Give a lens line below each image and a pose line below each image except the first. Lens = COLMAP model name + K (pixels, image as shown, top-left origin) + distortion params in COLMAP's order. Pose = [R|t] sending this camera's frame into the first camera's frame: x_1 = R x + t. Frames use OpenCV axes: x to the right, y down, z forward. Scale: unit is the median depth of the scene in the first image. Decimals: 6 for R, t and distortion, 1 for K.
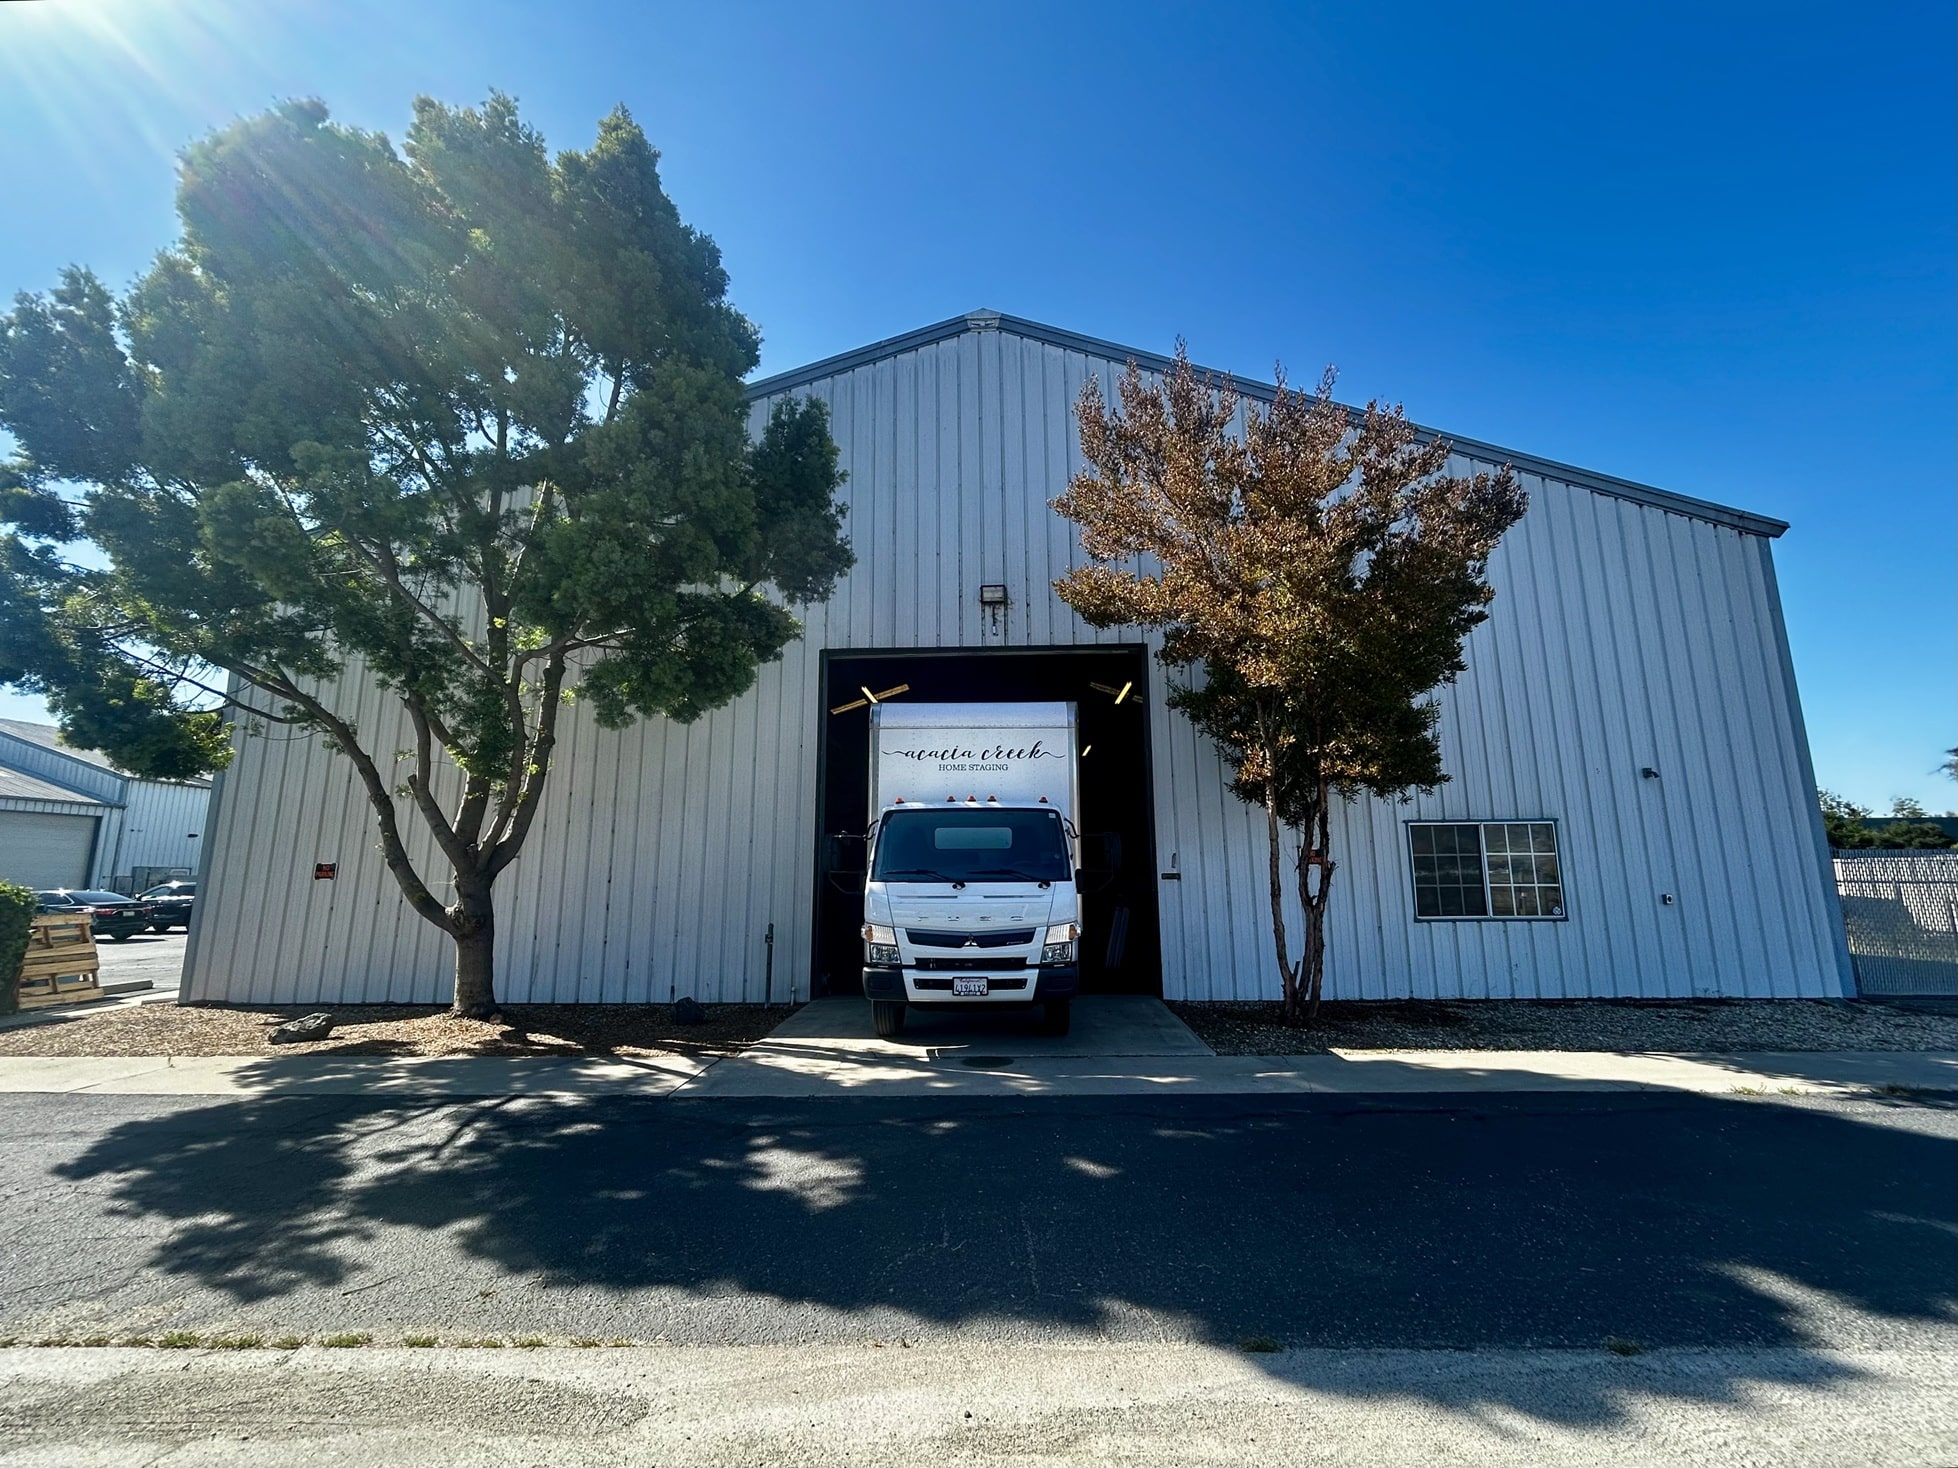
lens RADIAL K [[788.0, 0, 977.9], [0, 788.0, 738.7], [0, 0, 1]] dist [-0.000373, 0.000067]
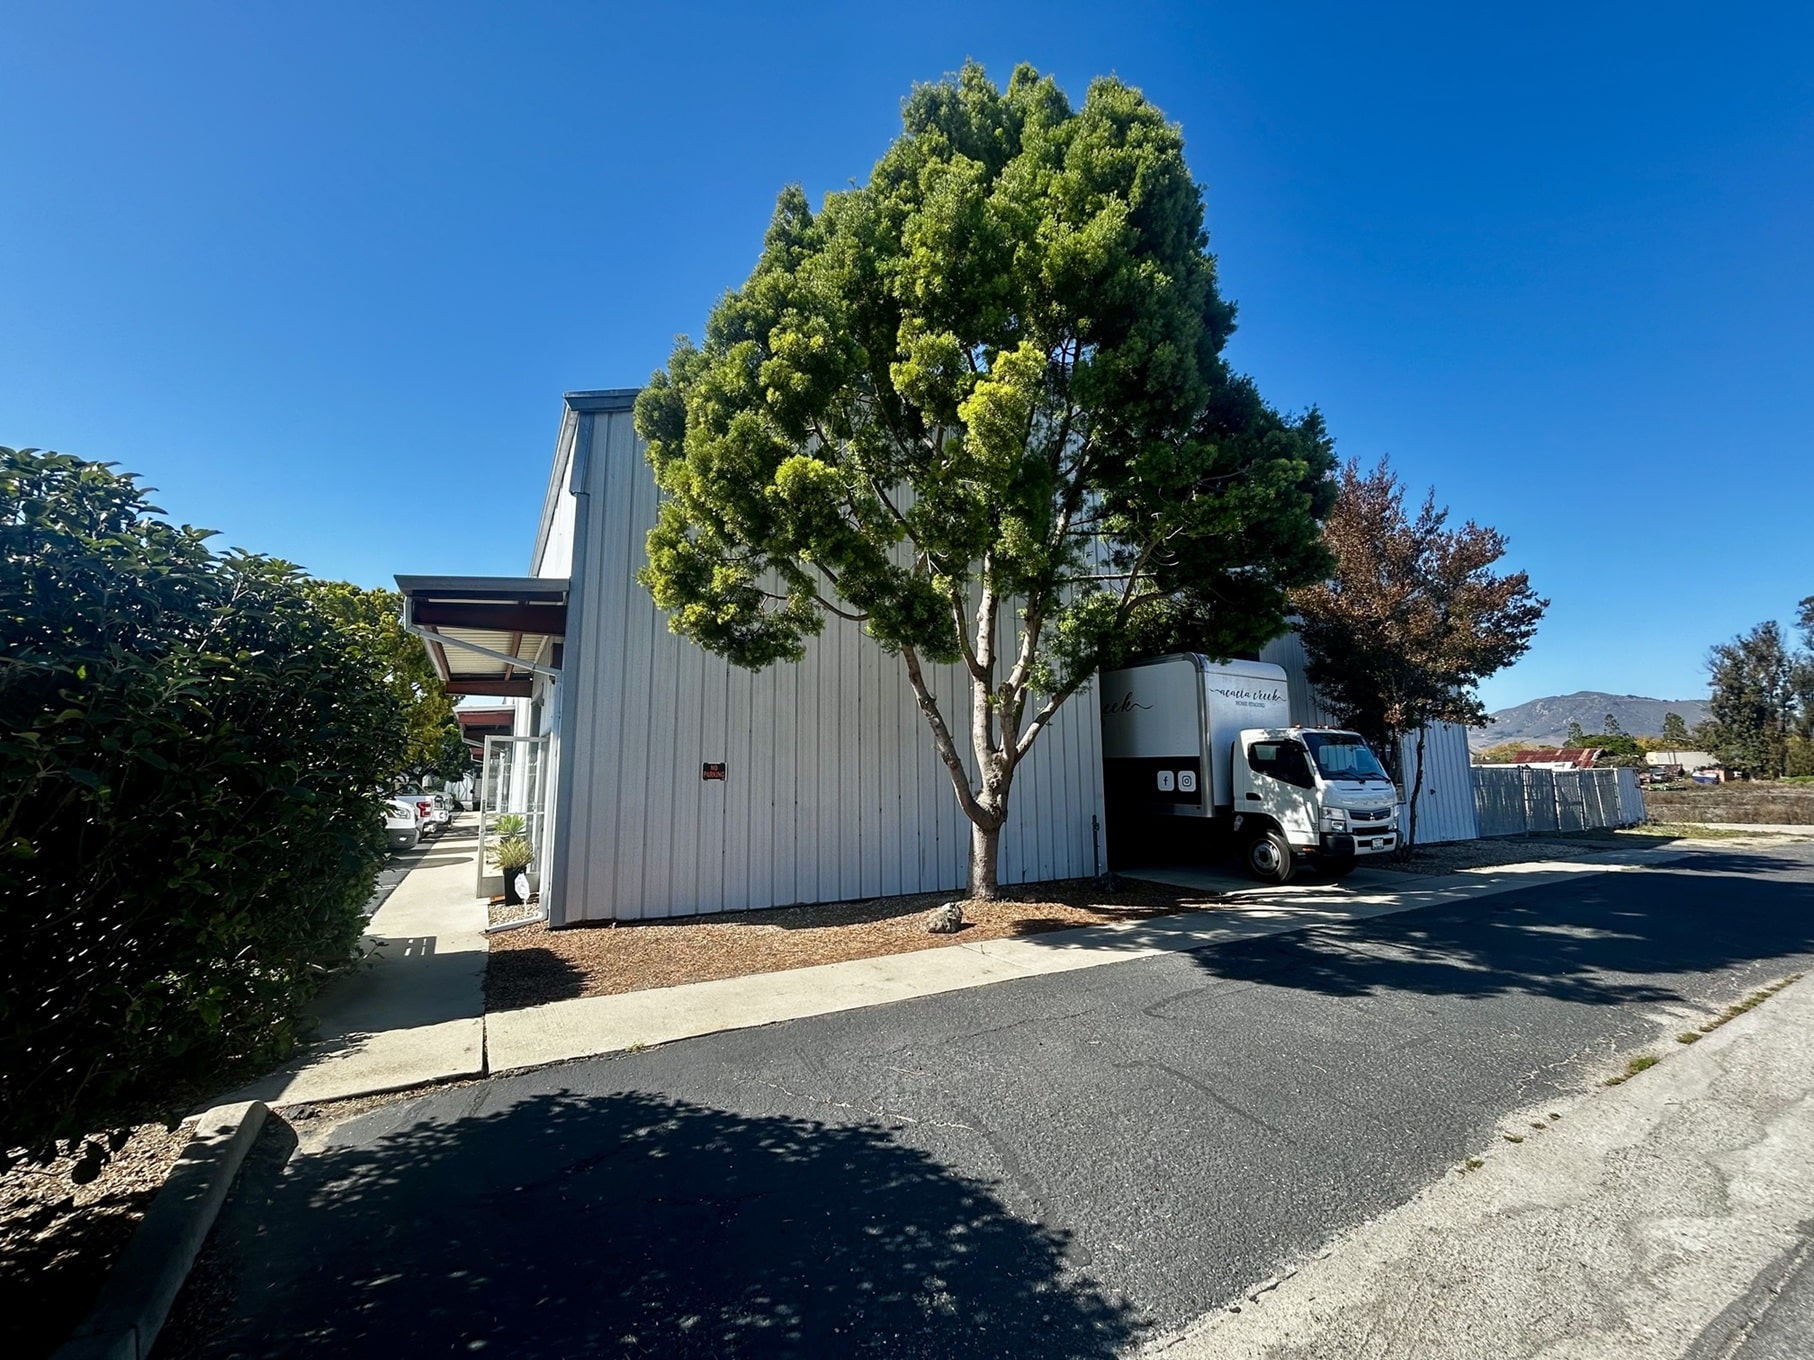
lens RADIAL K [[730.1, 0, 905.6], [0, 730.1, 678.7], [0, 0, 1]] dist [-0.000373, 0.000067]
pose [[0.848692, 0.074679, 0.523588, -1.601319], [-0.089349, 0.995997, 0.002768, 0.054213], [-0.521285, -0.049132, 0.851967, 0.227481]]
